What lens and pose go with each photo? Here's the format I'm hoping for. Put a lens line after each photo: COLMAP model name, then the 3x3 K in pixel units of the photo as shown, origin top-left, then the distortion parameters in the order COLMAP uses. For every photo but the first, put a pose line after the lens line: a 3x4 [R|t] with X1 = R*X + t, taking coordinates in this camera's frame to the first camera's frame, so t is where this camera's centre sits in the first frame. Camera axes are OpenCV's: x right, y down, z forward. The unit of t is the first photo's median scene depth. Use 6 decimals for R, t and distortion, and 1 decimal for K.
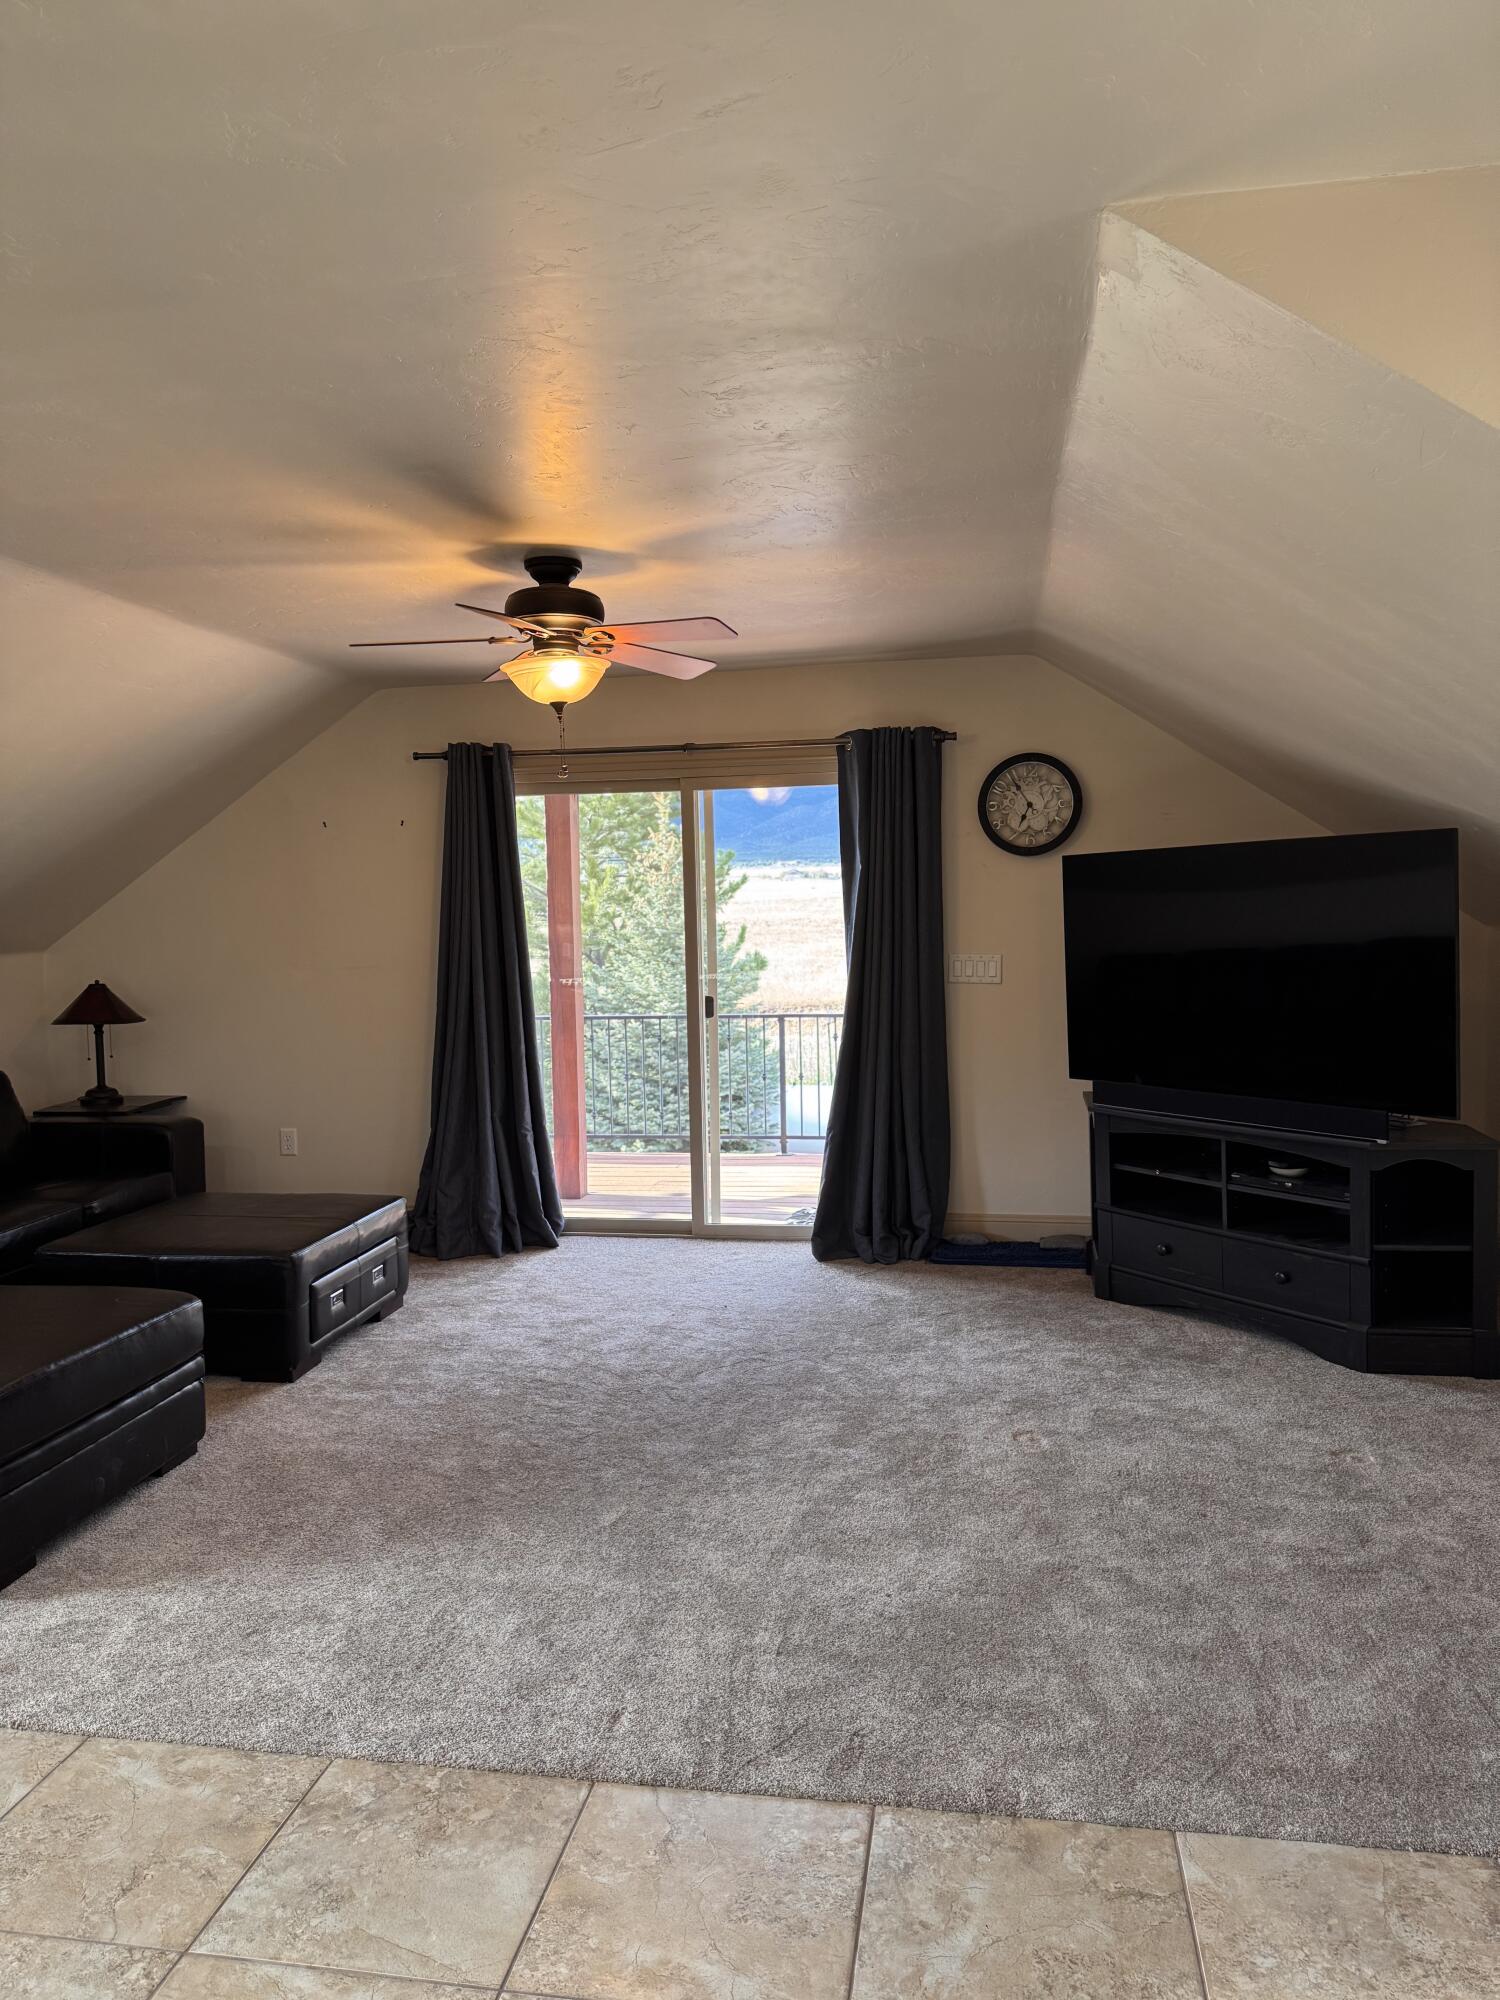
lens RADIAL K [[1426.0, 0, 751.1], [0, 1426.0, 1005.8], [0, 0, 1]] dist [0.012966, 0.002553]
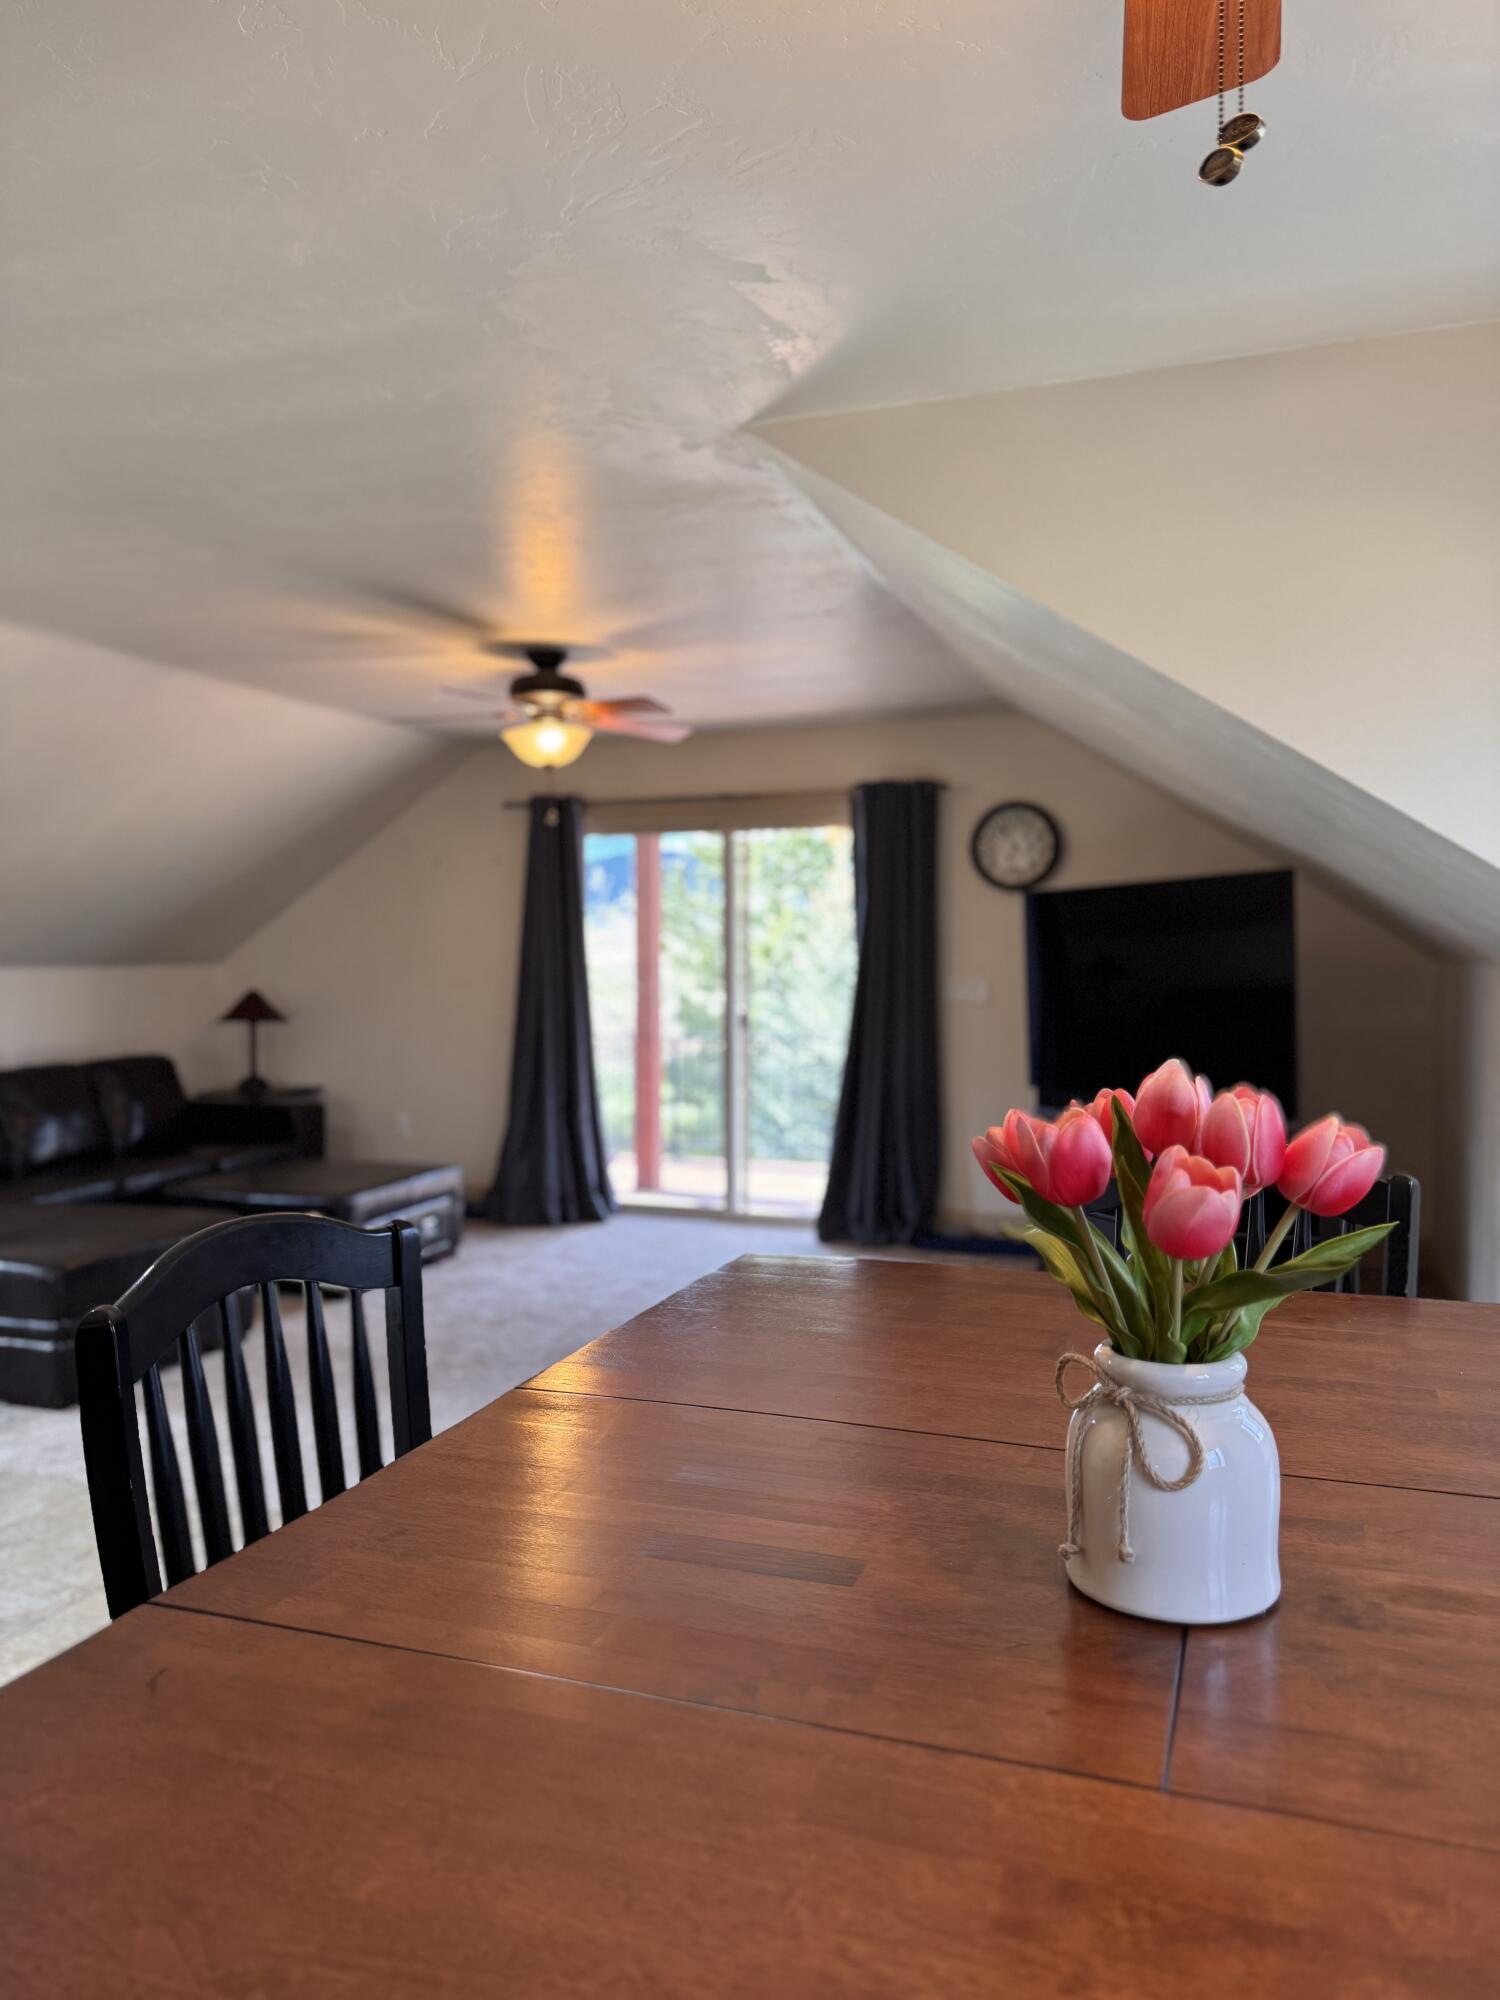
lens RADIAL K [[1426.0, 0, 747.7], [0, 1426.0, 989.8], [0, 0, 1]] dist [0.012966, 0.002553]
pose [[0.986952, 0.022224, -0.159473, 0.168117], [-0.028788, 0.998826, -0.038970, 0.021988], [0.158420, 0.043053, 0.986433, -0.143482]]
